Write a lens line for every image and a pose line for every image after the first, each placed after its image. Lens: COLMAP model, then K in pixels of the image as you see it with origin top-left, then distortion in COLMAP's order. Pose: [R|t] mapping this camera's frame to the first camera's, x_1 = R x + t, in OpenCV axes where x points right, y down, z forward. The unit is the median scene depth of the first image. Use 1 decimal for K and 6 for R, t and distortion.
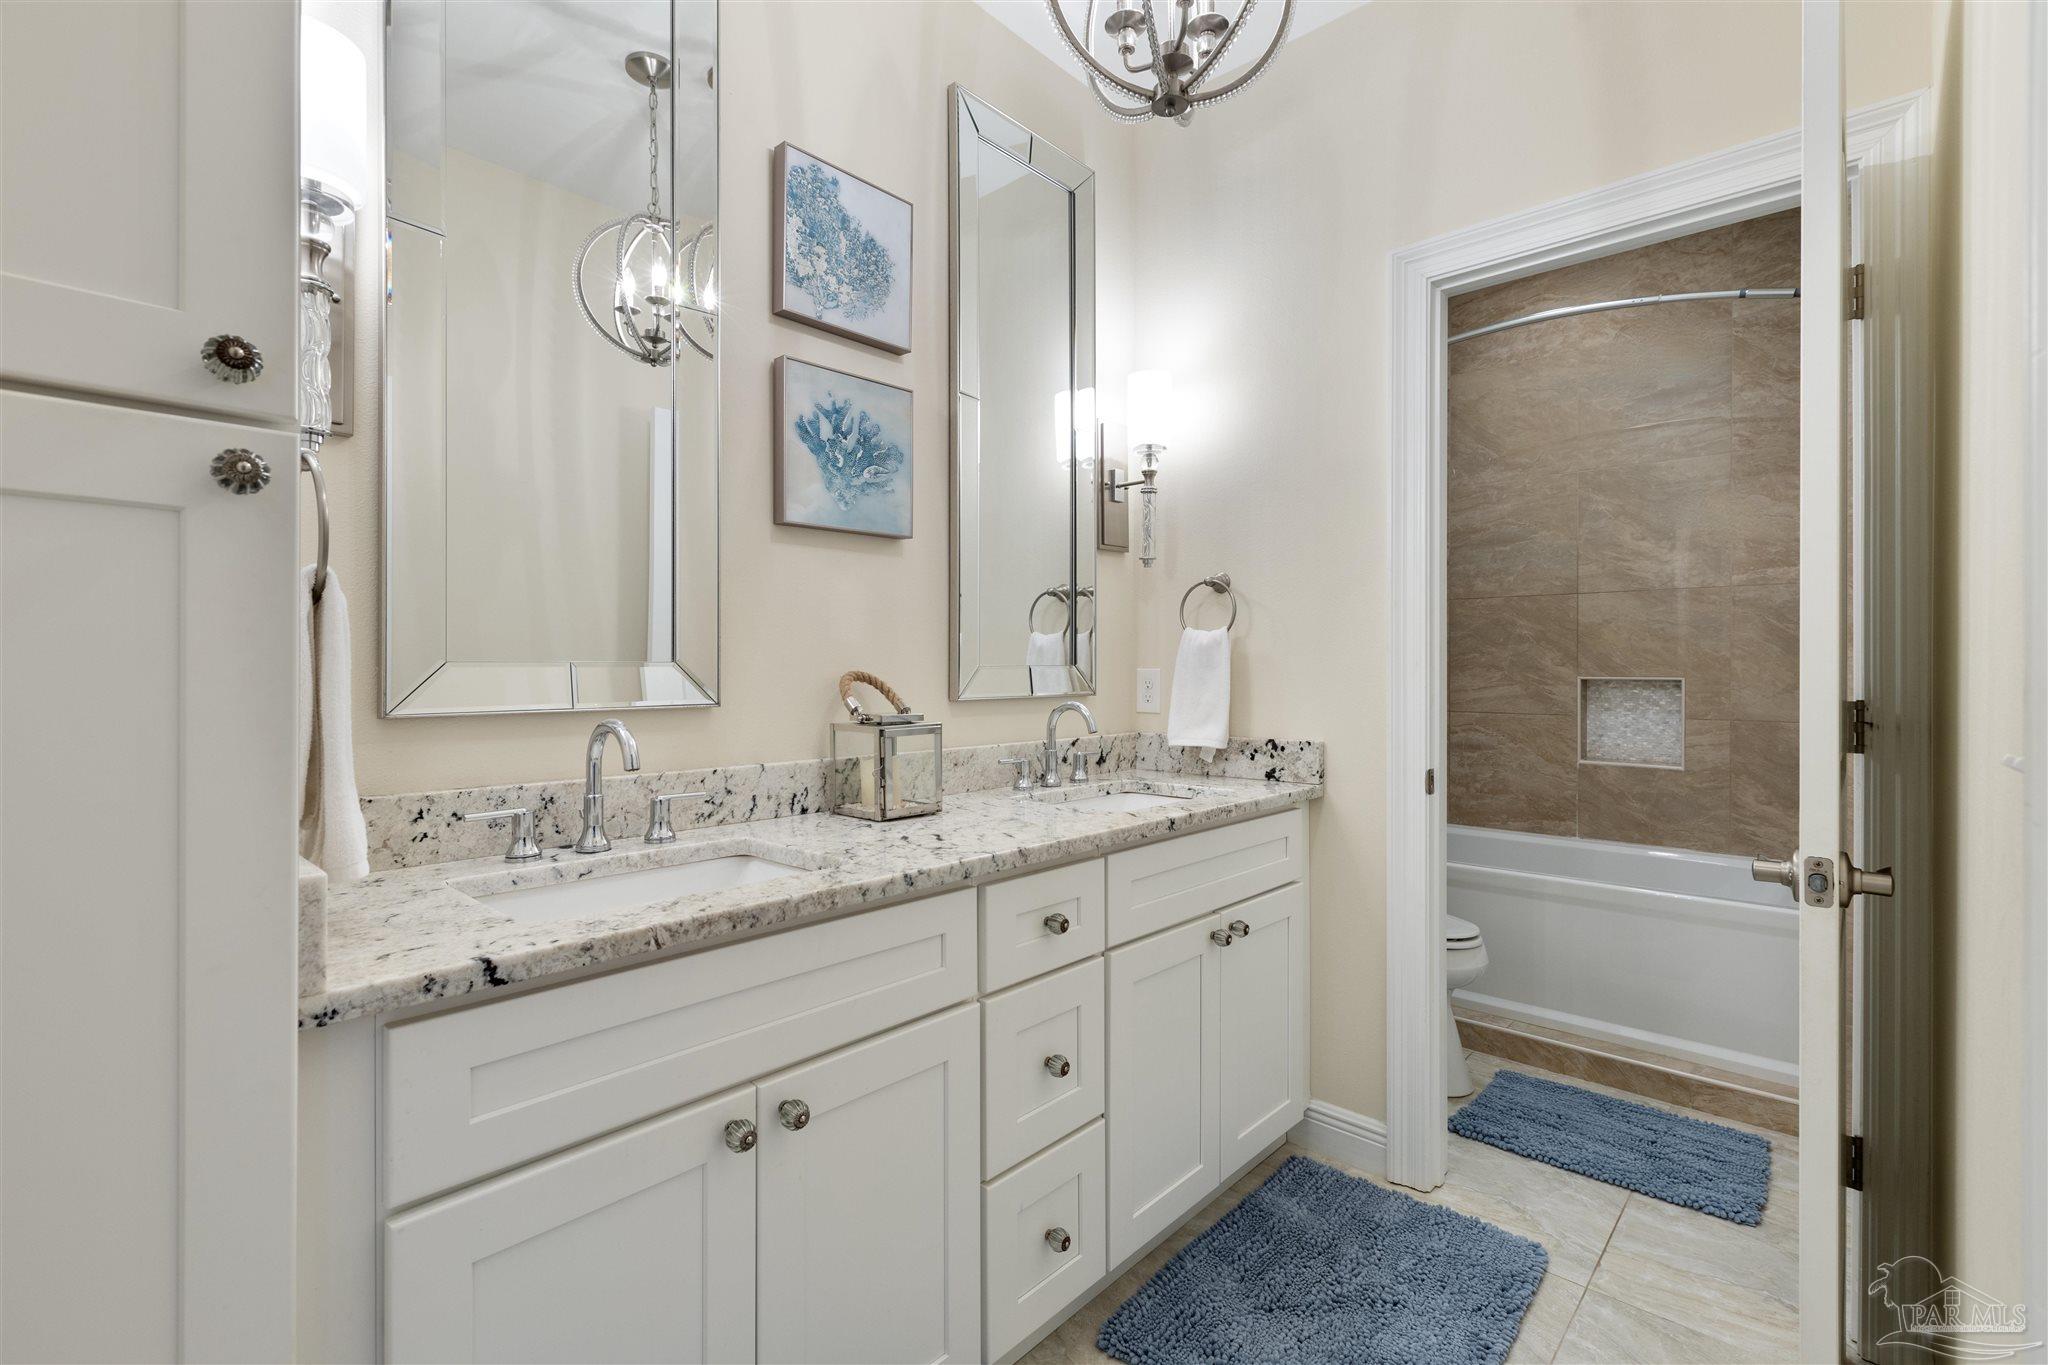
lens RADIAL K [[926.6, 0, 1015.0], [0, 926.6, 677.2], [0, 0, 1]] dist [-0.001491, 0.001119]
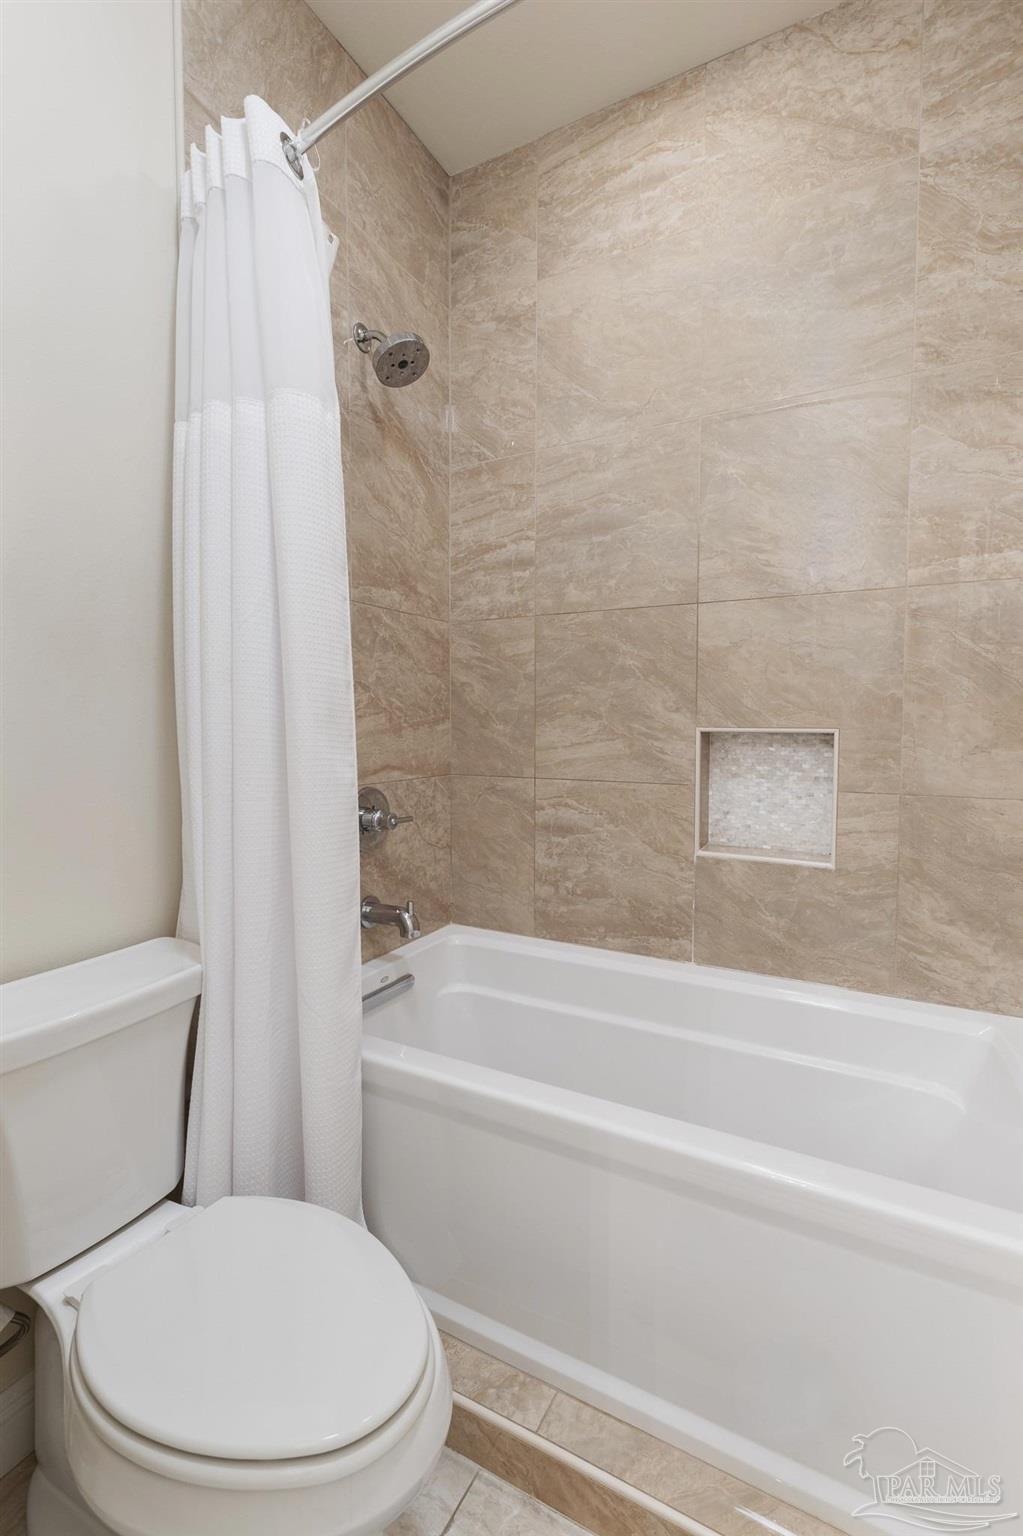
lens RADIAL K [[694.9, 0, 517.2], [0, 694.9, 762.5], [0, 0, 1]] dist [-0.001491, 0.001119]
pose [[0.969123, -0.009366, 0.246400, 0.358665], [-0.001324, 0.999066, 0.043184, 0.002995], [-0.246574, -0.042177, 0.968206, 0.545010]]
